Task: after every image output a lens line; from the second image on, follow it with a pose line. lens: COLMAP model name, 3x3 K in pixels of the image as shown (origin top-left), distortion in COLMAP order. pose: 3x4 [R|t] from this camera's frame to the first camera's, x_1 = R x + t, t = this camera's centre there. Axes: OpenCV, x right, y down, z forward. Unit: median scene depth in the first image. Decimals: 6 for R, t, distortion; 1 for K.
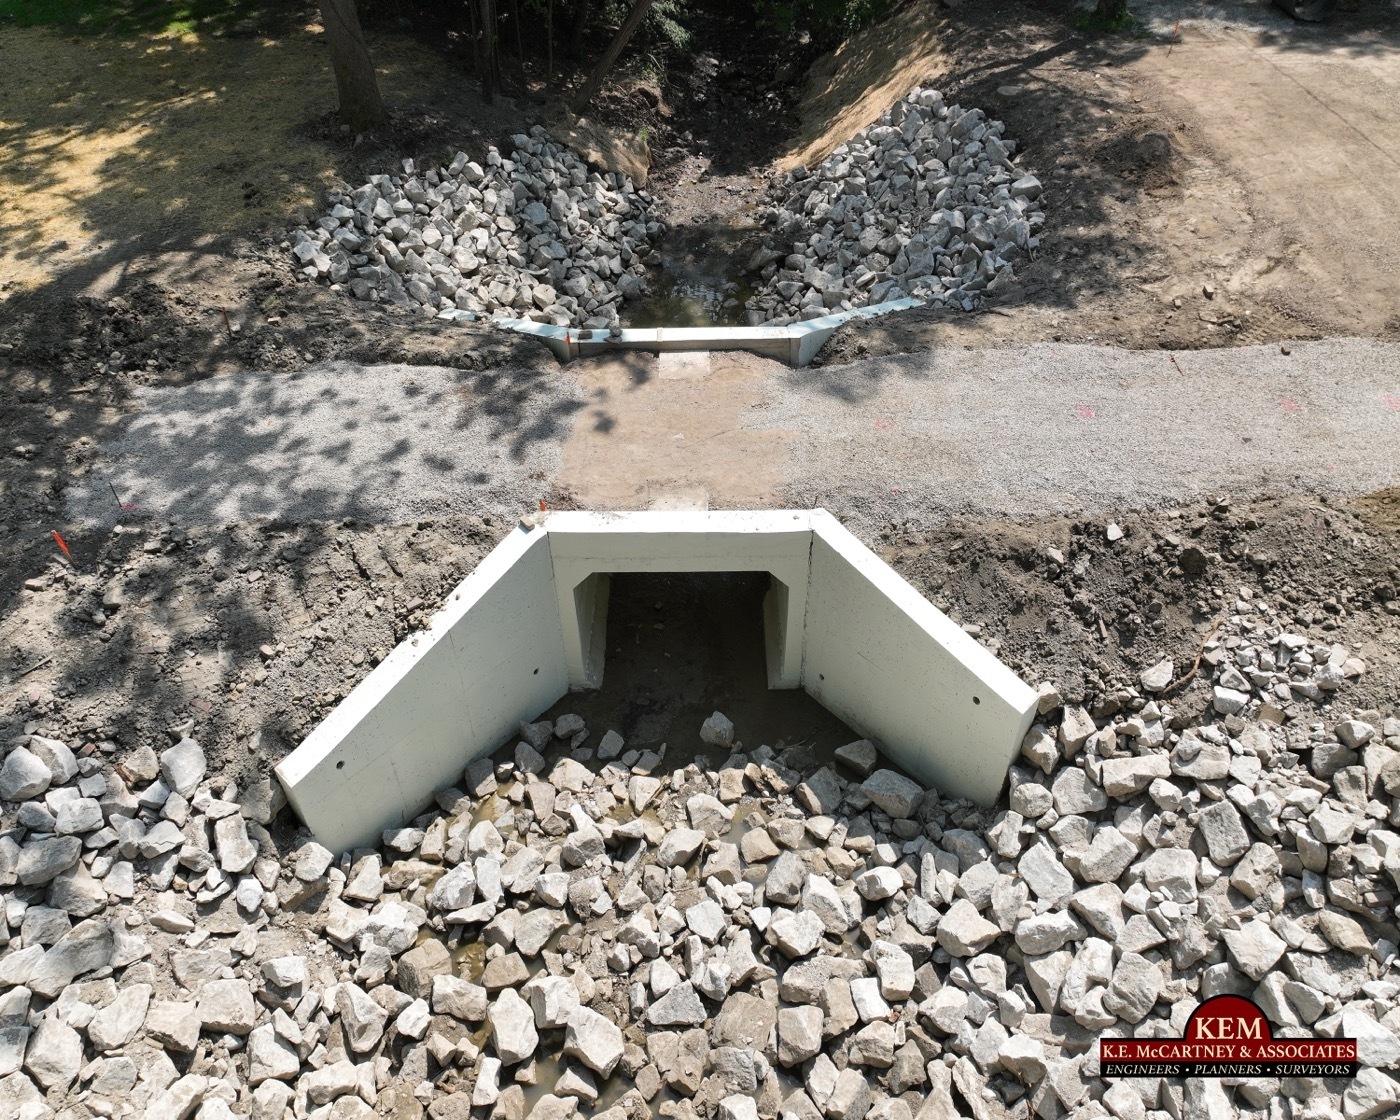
lens RADIAL K [[995.0, 0, 689.9], [0, 995.0, 518.7], [0, 0, 1]] dist [-0.000209, 0.010987]
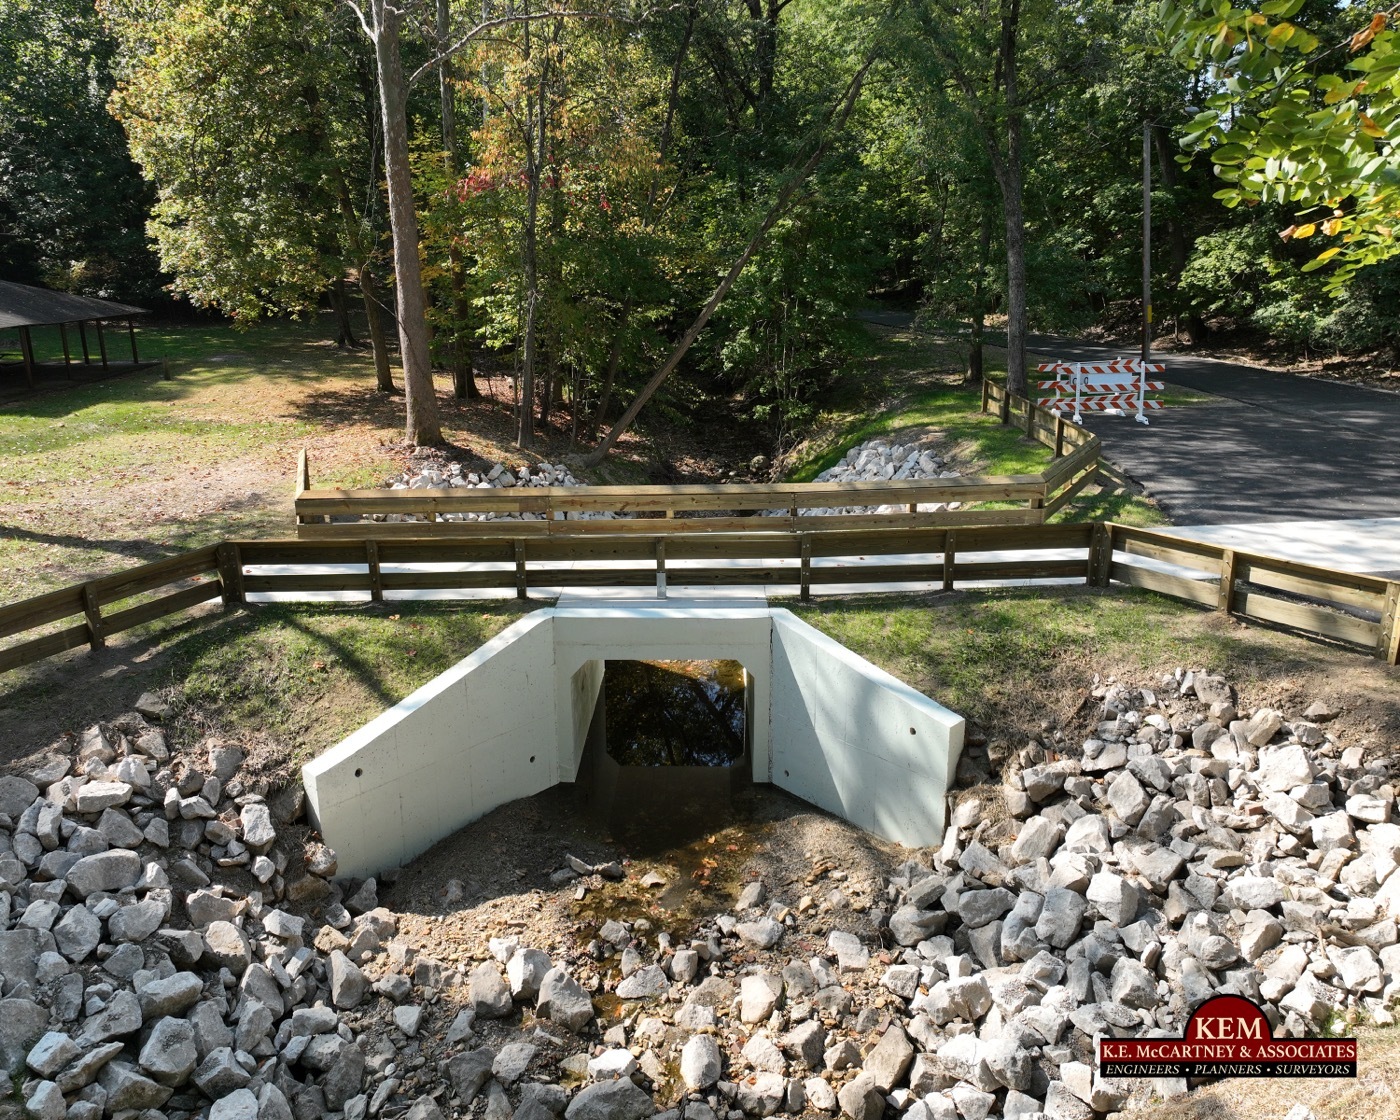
lens RADIAL K [[995.0, 0, 690.9], [0, 995.0, 574.5], [0, 0, 1]] dist [-0.000209, 0.010987]
pose [[0.999827, 0.018455, -0.002217, 0.026003], [-0.017640, 0.904526, -0.426053, 0.477086], [-0.005857, 0.426018, 0.904696, -0.121462]]
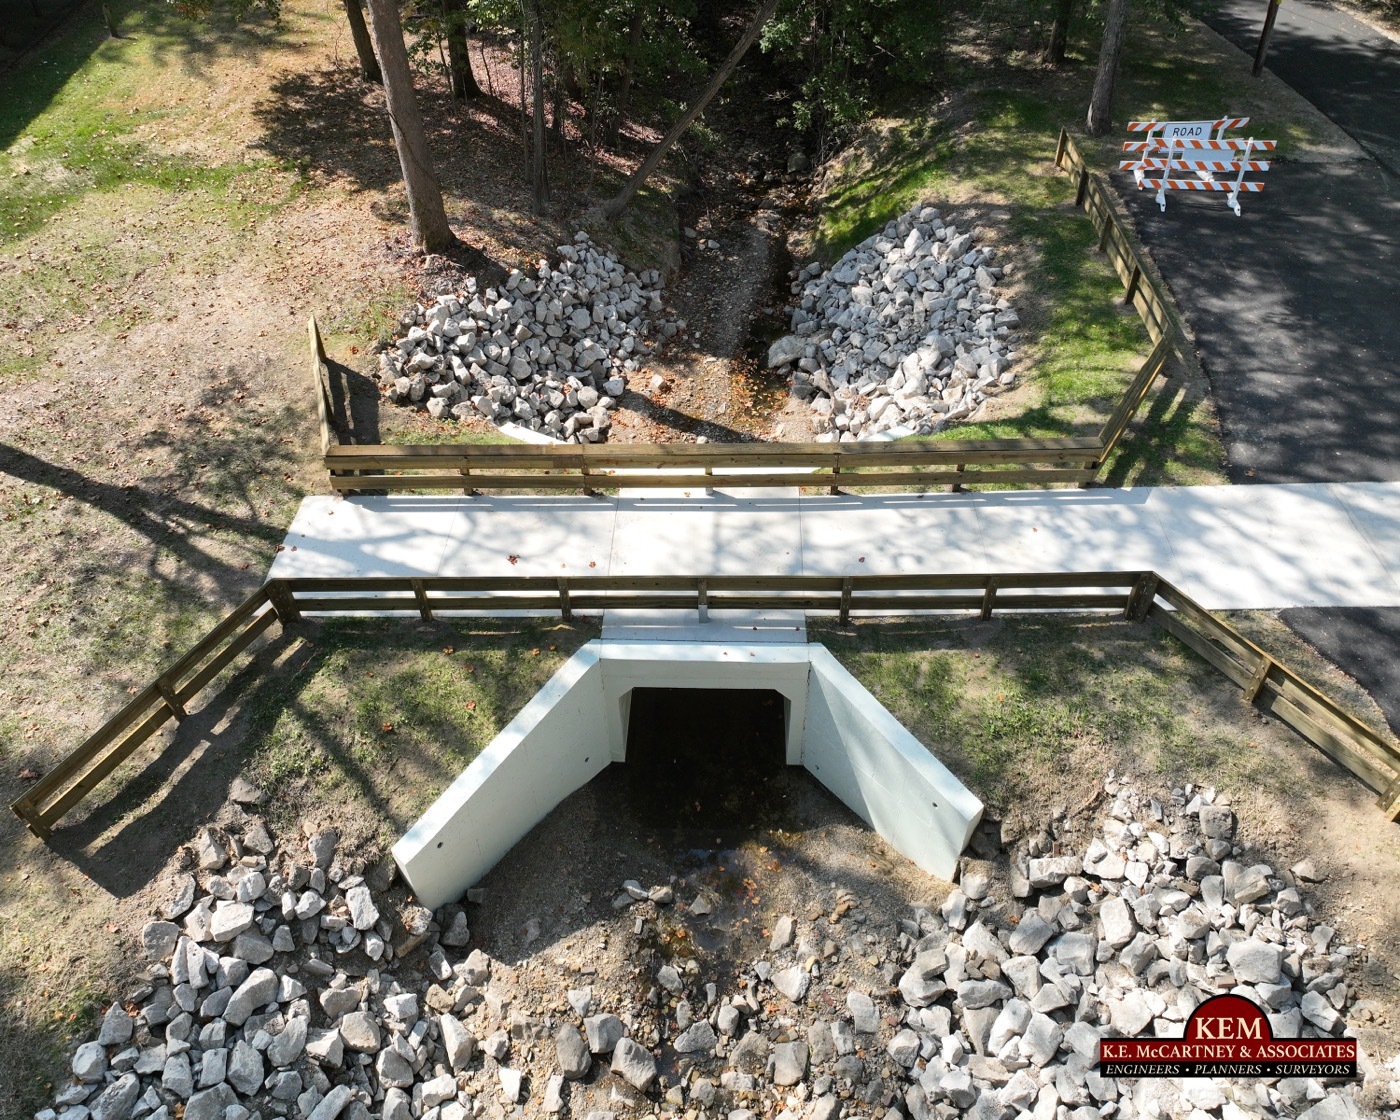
lens RADIAL K [[995.0, 0, 688.8], [0, 995.0, 510.1], [0, 0, 1]] dist [-0.000209, 0.010987]
pose [[0.999684, 0.017101, -0.018451, -0.009793], [-0.016866, 0.999775, 0.012843, -0.193665], [0.018666, -0.012528, 0.999747, -0.260695]]
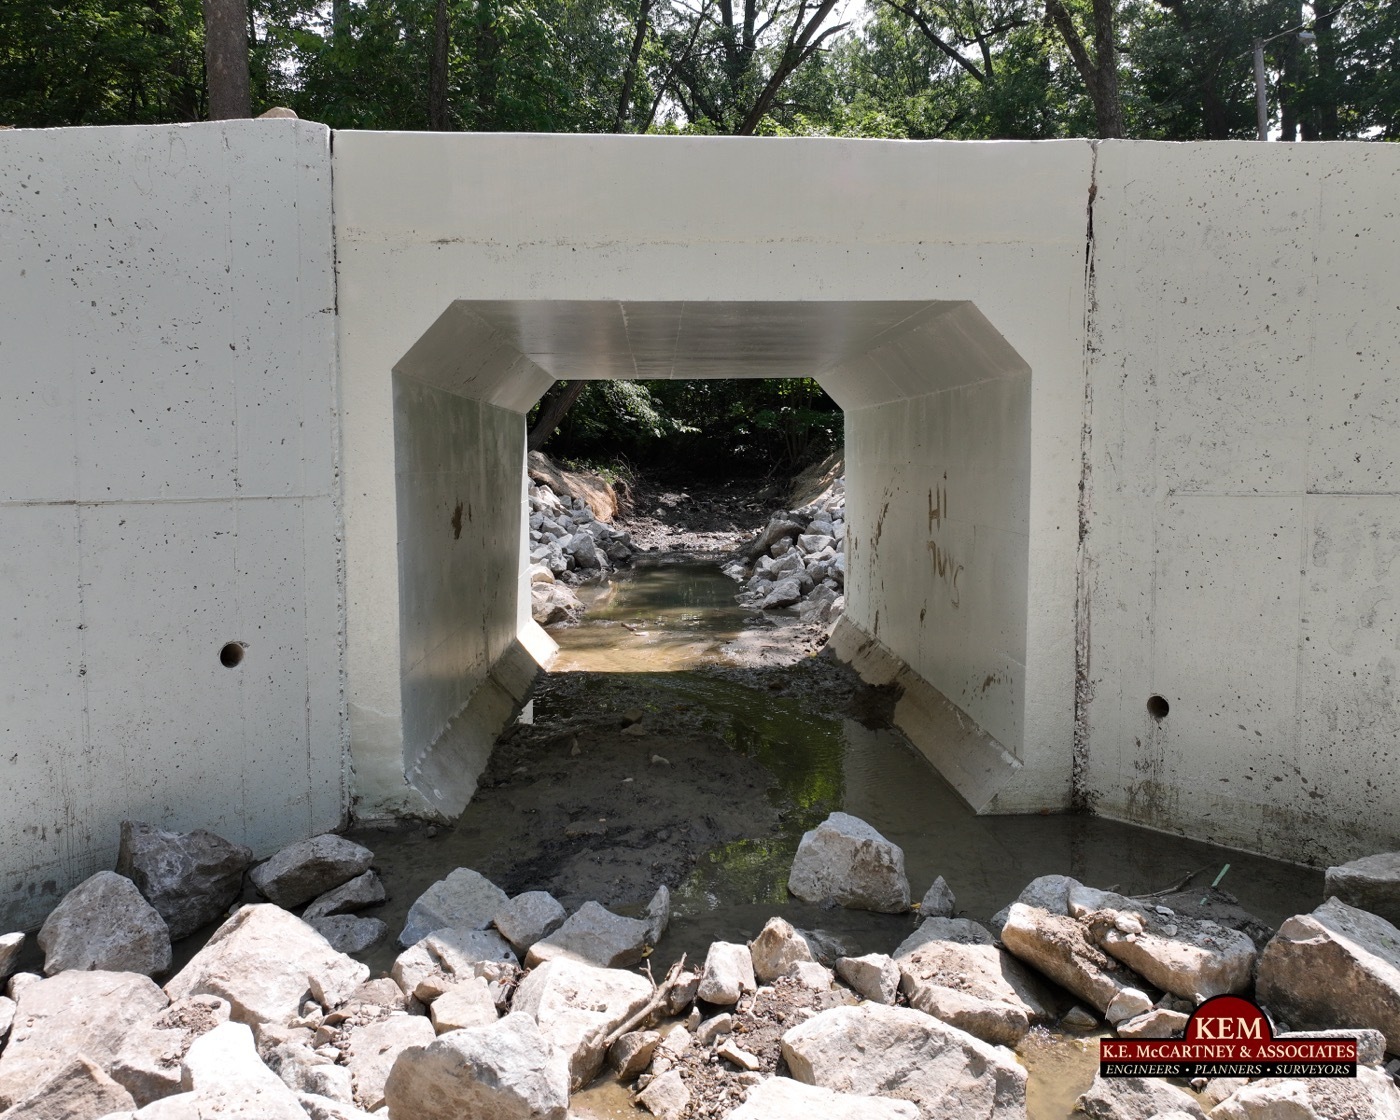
lens RADIAL K [[995.0, 0, 697.0], [0, 995.0, 592.8], [0, 0, 1]] dist [-0.000209, 0.010987]
pose [[0.998406, 0.014112, 0.054647, -0.034840], [0.020829, 0.807766, -0.589135, 0.342900], [-0.052456, 0.589334, 0.806184, 0.800144]]
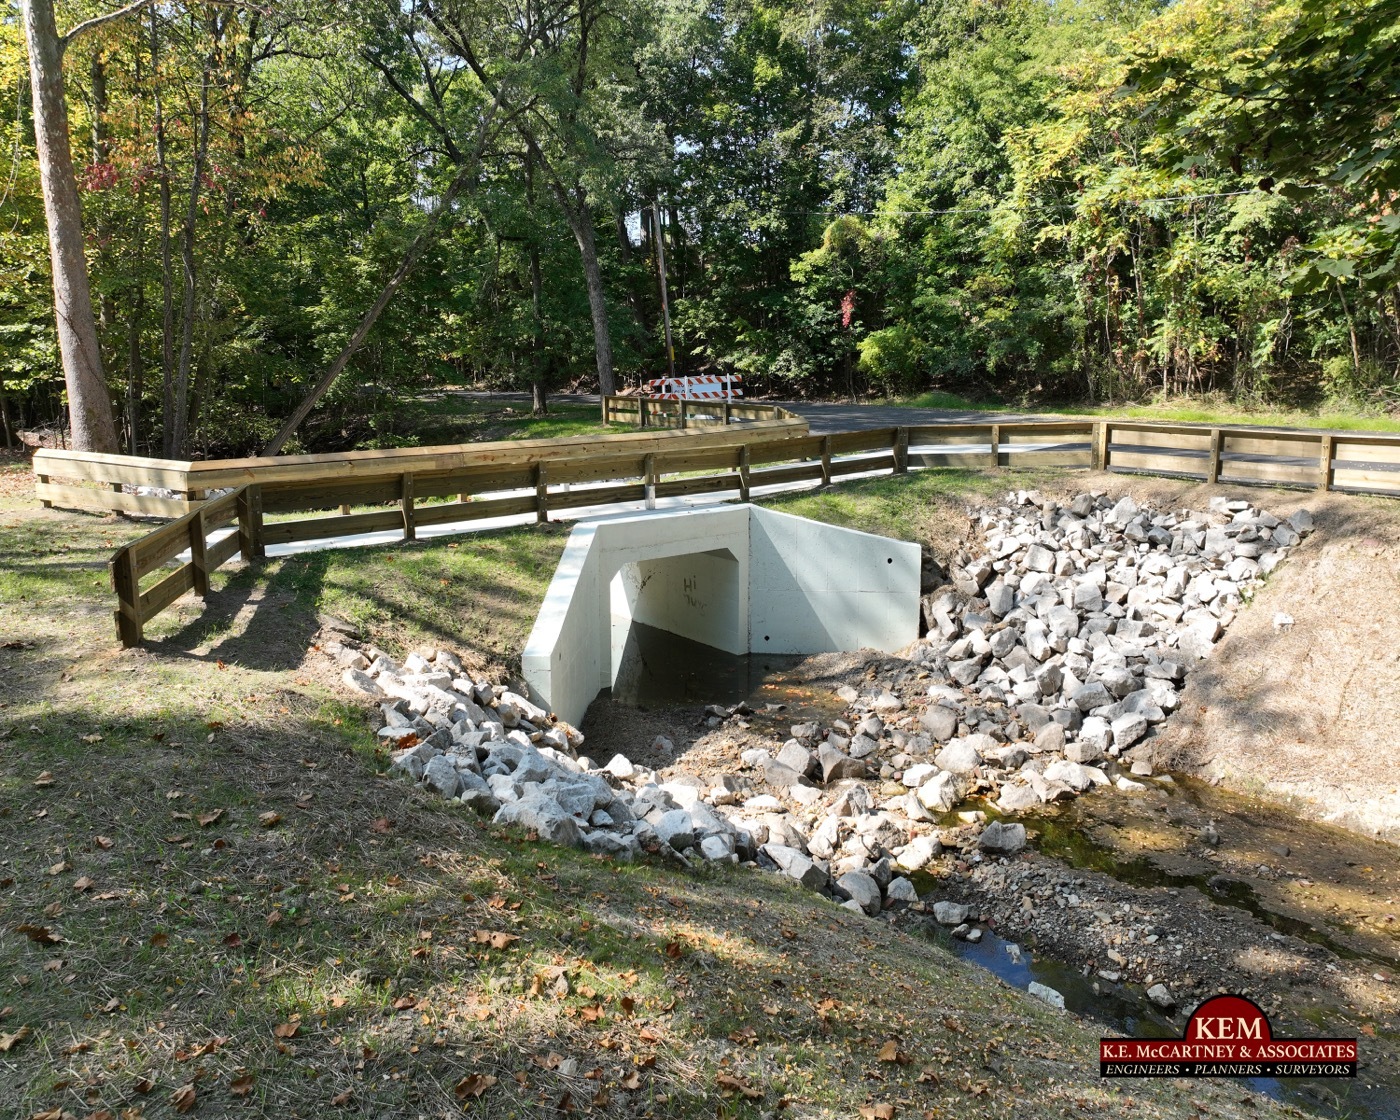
lens RADIAL K [[995.0, 0, 707.0], [0, 995.0, 585.9], [0, 0, 1]] dist [-0.000209, 0.010987]
pose [[0.772575, -0.115034, 0.624416, -0.861187], [0.423249, 0.826375, -0.371436, 0.628535], [-0.473274, 0.551246, 0.687124, 0.064132]]
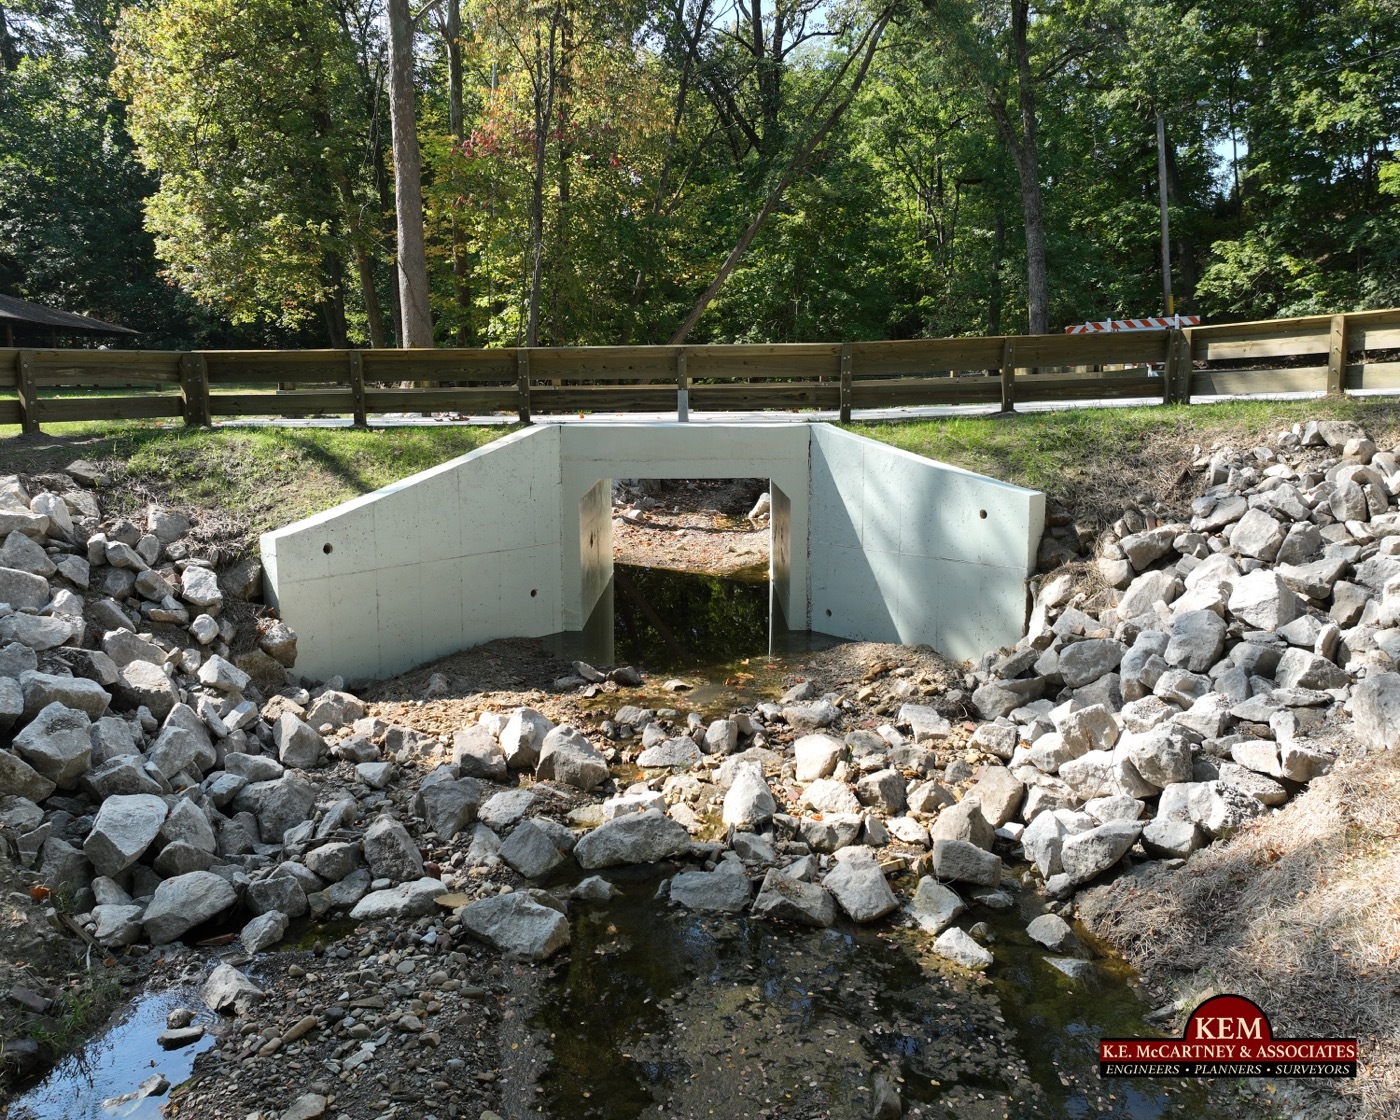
lens RADIAL K [[995.0, 0, 691.4], [0, 995.0, 592.4], [0, 0, 1]] dist [-0.000209, 0.010987]
pose [[0.999804, 0.019793, -0.000585, 0.000329], [-0.017152, 0.850896, -0.525053, 0.713529], [-0.009895, 0.524961, 0.851069, 0.185226]]
